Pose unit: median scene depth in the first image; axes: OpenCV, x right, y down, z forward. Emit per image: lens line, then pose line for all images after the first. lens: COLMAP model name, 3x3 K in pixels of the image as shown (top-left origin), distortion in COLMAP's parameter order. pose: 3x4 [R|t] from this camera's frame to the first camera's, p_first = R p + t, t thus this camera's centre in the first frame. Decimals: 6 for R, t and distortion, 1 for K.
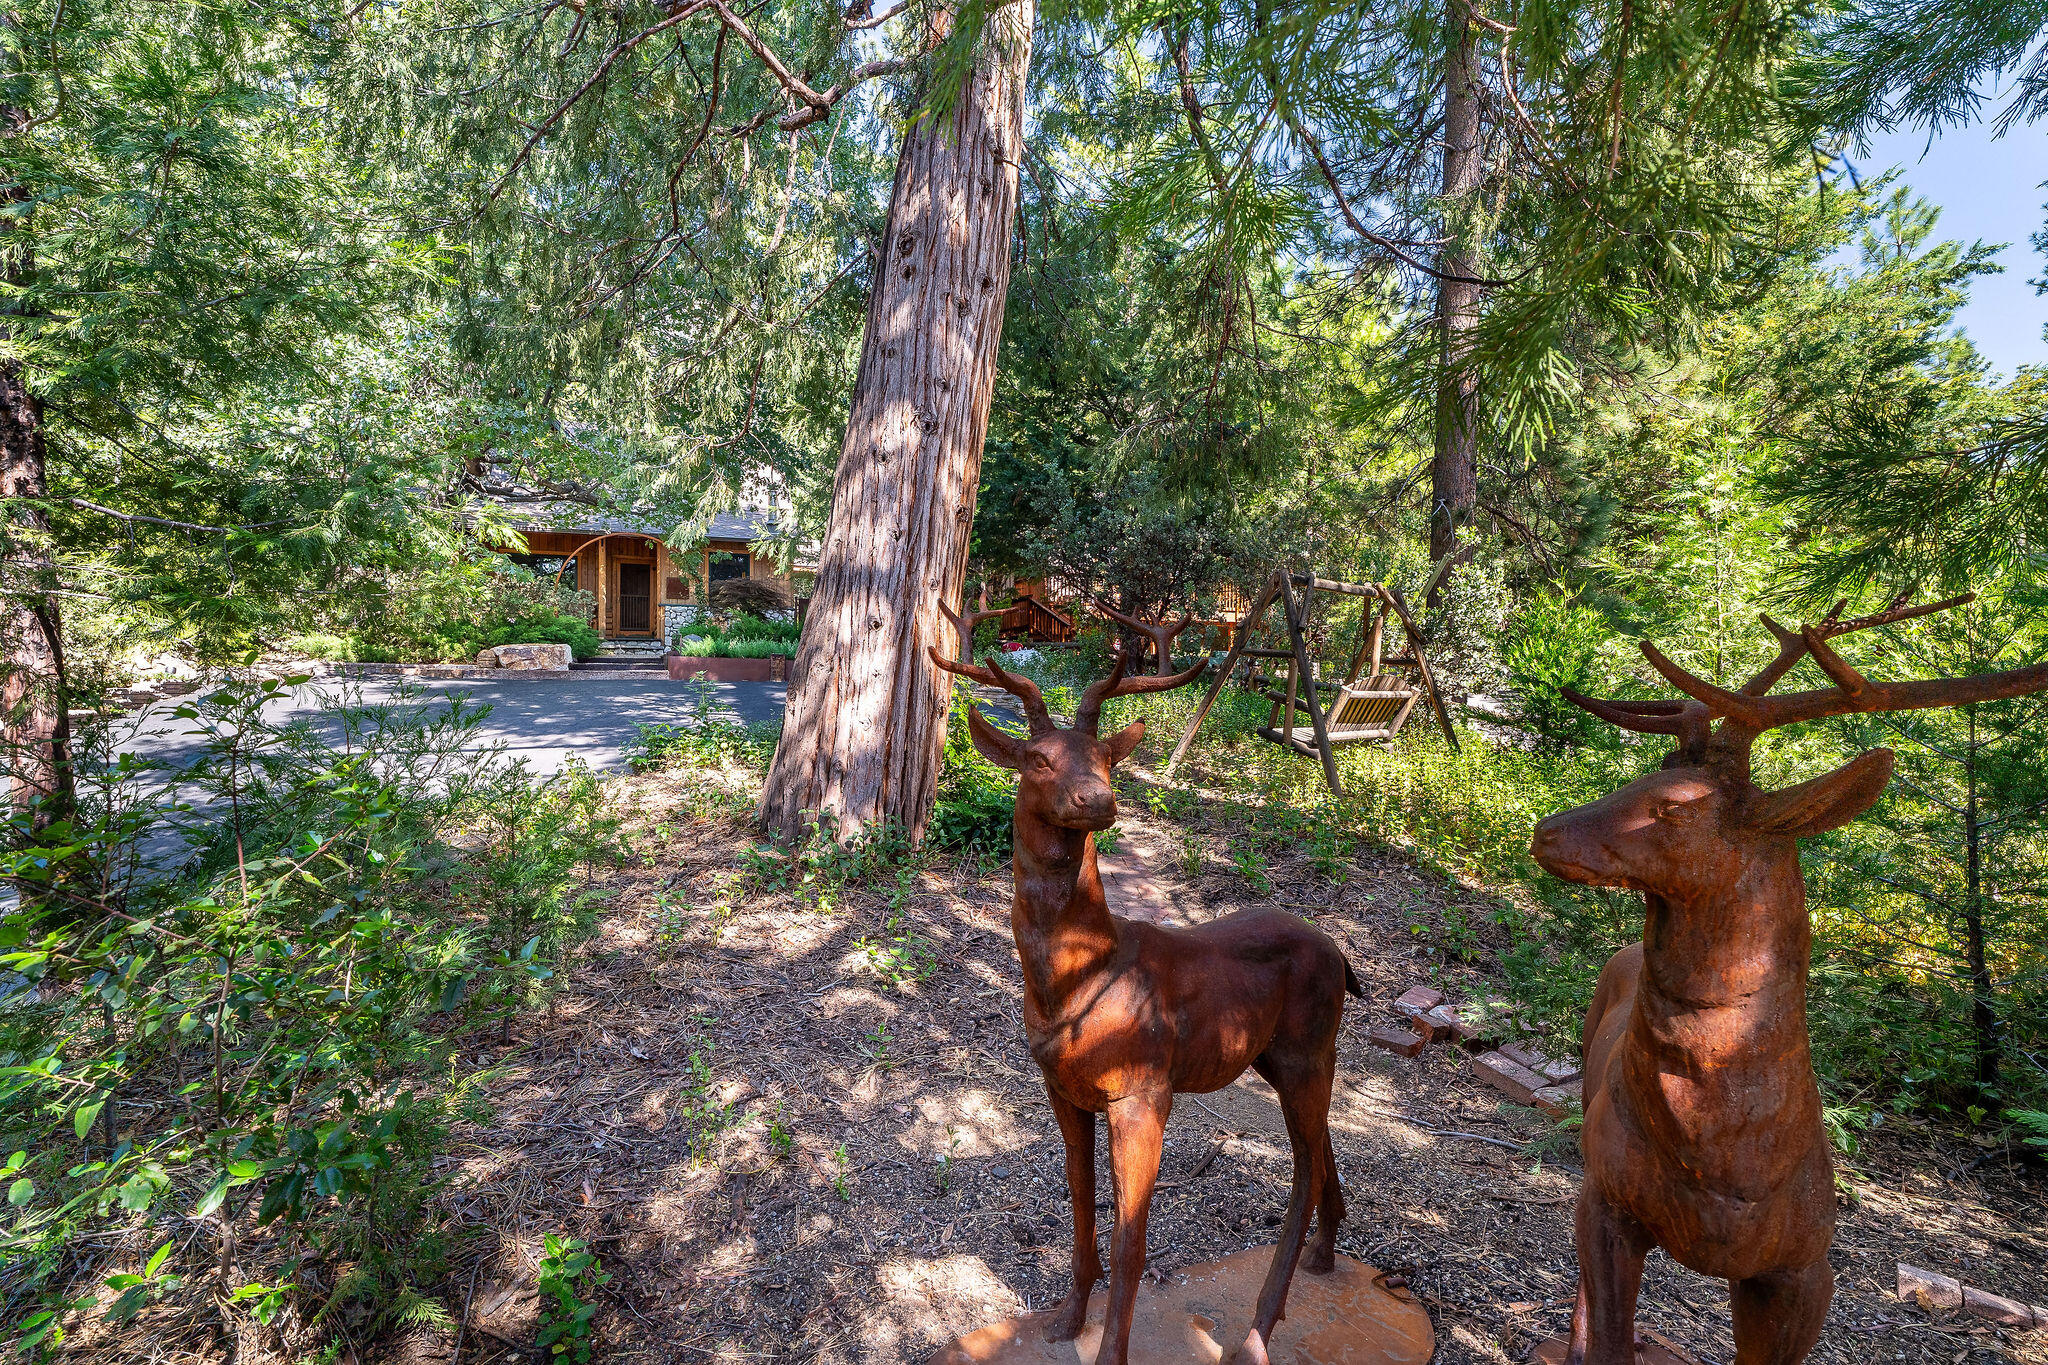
lens RADIAL K [[922.8, 0, 1024.0], [0, 922.8, 682.5], [0, 0, 1]] dist [-0.001759, -0.000275]
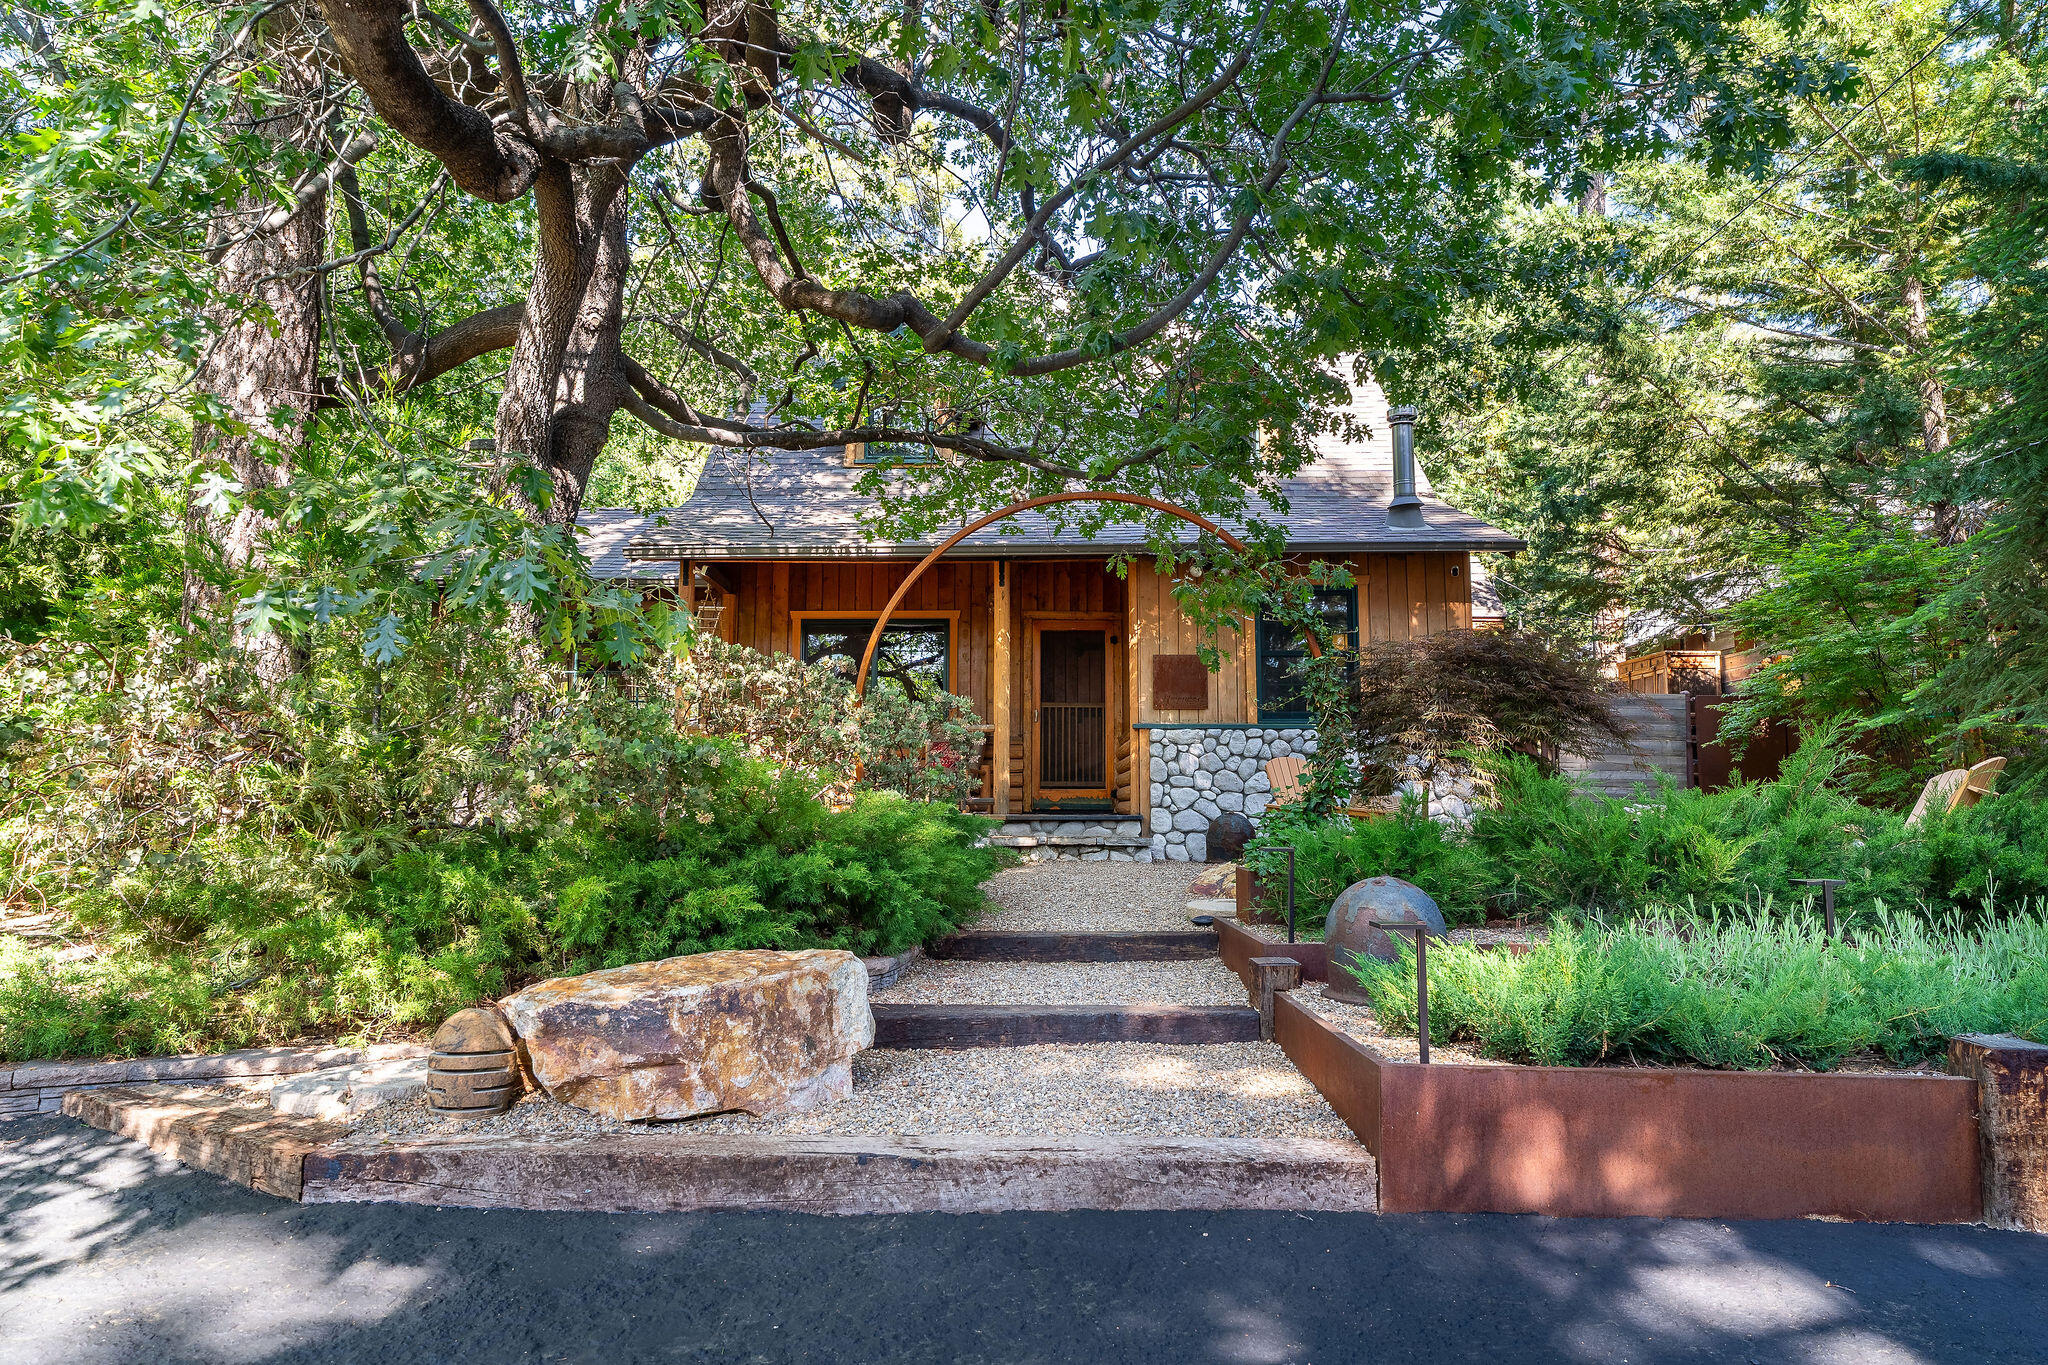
lens RADIAL K [[1318.6, 0, 1024.0], [0, 1318.6, 682.5], [0, 0, 1]] dist [0.000630, -0.000740]
pose [[0.915291, -0.038059, -0.400991, -0.226401], [-0.001230, 0.995257, -0.097268, -0.050719], [0.402791, 0.089522, 0.910903, 0.498484]]
